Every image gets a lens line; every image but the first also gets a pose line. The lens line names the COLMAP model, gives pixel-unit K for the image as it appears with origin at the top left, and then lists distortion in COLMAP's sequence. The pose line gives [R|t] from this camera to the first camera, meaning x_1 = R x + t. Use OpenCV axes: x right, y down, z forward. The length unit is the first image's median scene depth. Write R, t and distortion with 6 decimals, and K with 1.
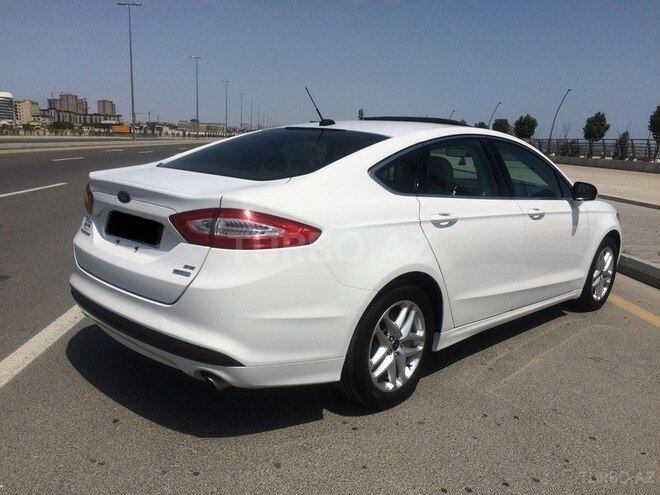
lens RADIAL K [[564.5, 0, 327.6], [0, 564.5, 242.7], [0, 0, 1]] dist [0.090471, -0.129822]
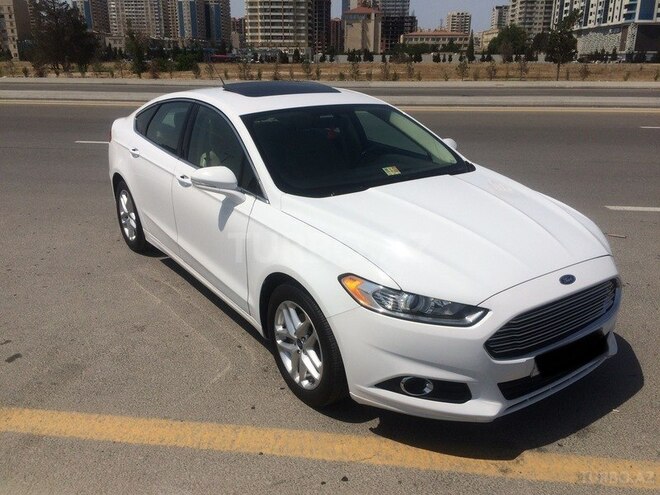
lens RADIAL K [[564.5, 0, 326.0], [0, 564.5, 247.3], [0, 0, 1]] dist [0.090471, -0.129822]
pose [[-0.184216, 0.276879, -0.943081, 1.737858], [-0.187687, 0.931937, 0.310269, -0.400196], [0.964800, 0.234160, -0.119711, 1.851221]]
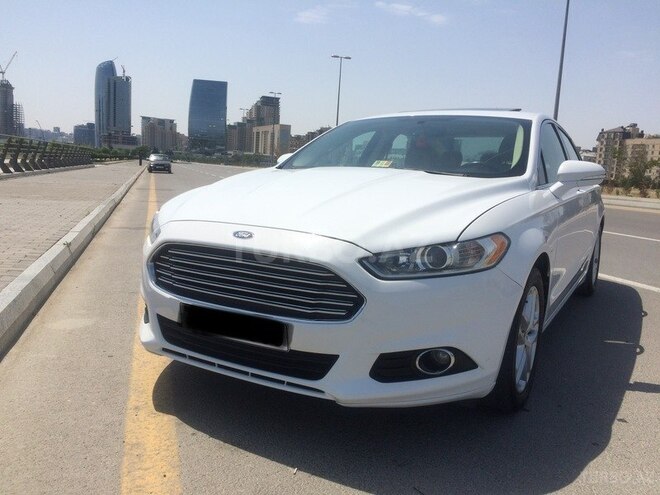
lens RADIAL K [[564.5, 0, 327.4], [0, 564.5, 248.0], [0, 0, 1]] dist [0.090471, -0.129822]
pose [[-0.966836, -0.055785, -0.249230, 0.899086], [-0.132011, 0.944541, 0.300692, -0.366577], [0.218634, 0.323621, -0.920580, 2.850576]]
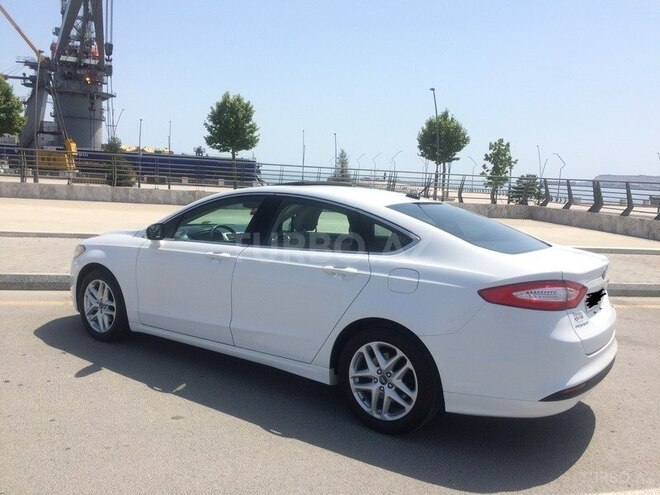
lens RADIAL K [[564.5, 0, 324.8], [0, 564.5, 246.4], [0, 0, 1]] dist [0.090471, -0.129822]
pose [[-0.155072, -0.166099, 0.973840, -1.428828], [0.119108, 0.975430, 0.185336, -0.433888], [-0.980697, 0.144732, -0.131478, 1.670872]]
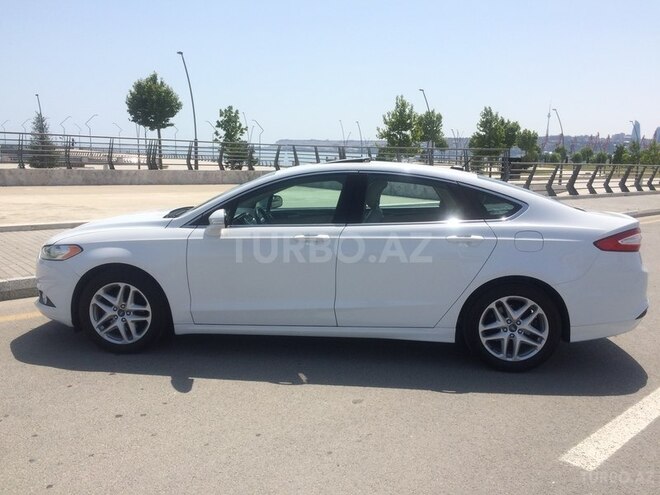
lens RADIAL K [[564.5, 0, 328.8], [0, 564.5, 247.6], [0, 0, 1]] dist [0.090471, -0.129822]
pose [[-0.631637, -0.179539, 0.754189, -1.063418], [0.086498, 0.950421, 0.298695, -0.569739], [-0.770424, 0.253903, -0.584791, 2.558533]]
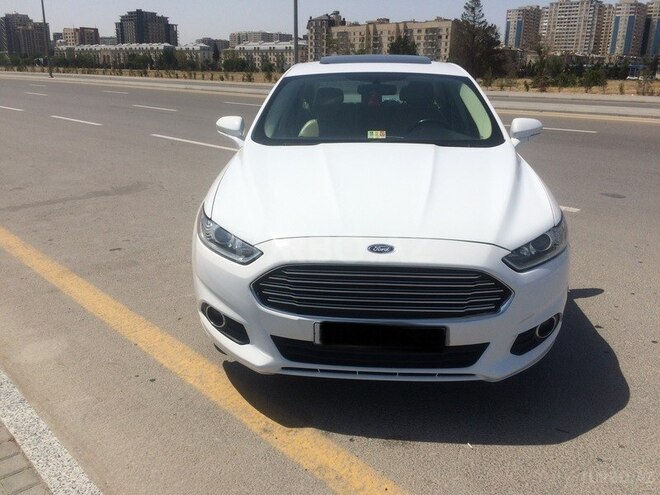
lens RADIAL K [[564.5, 0, 326.9], [0, 564.5, 251.5], [0, 0, 1]] dist [0.090471, -0.129822]
pose [[-0.757260, 0.152699, -0.635013, 1.366202], [-0.158490, 0.900258, 0.405483, -0.438822], [0.633592, 0.407699, -0.657528, 2.586406]]
